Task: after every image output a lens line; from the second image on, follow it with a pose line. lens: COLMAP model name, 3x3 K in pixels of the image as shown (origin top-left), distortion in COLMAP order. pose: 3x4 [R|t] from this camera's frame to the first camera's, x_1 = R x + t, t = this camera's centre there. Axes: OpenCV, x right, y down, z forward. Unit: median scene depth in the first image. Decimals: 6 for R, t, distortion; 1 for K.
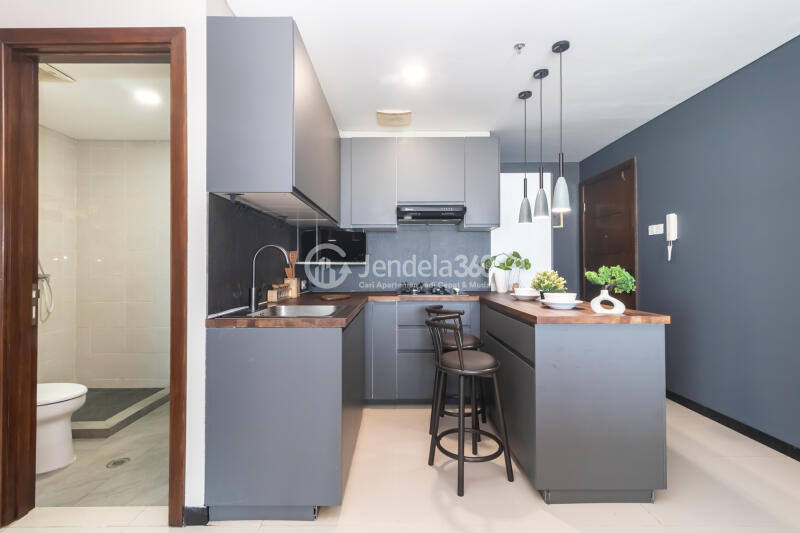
lens RADIAL K [[370.1, 0, 400.0], [0, 370.1, 266.5], [0, 0, 1]] dist [0.000110, -0.000012]
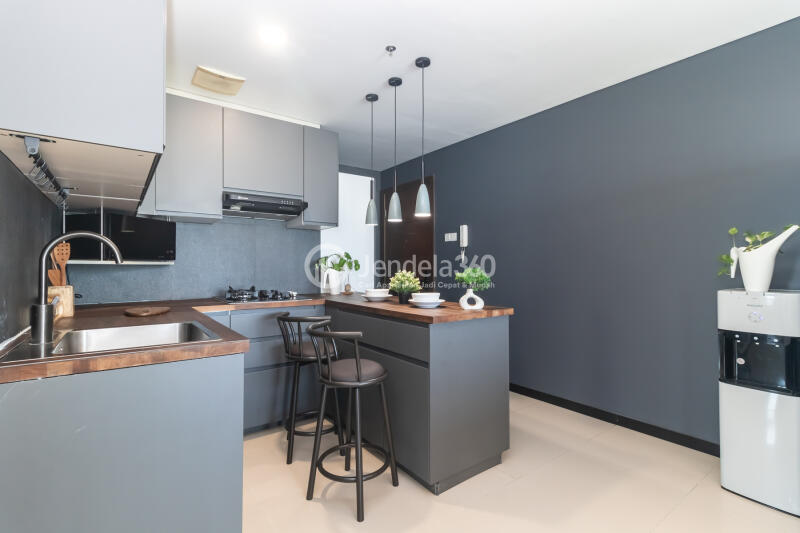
lens RADIAL K [[375.2, 0, 401.6], [0, 375.2, 265.4], [0, 0, 1]] dist [0.013685, -0.000040]
pose [[0.806405, 0.004454, 0.591347, -0.193827], [-0.003273, 0.999990, -0.003068, -0.003445], [-0.591355, 0.000539, 0.806411, 0.121970]]
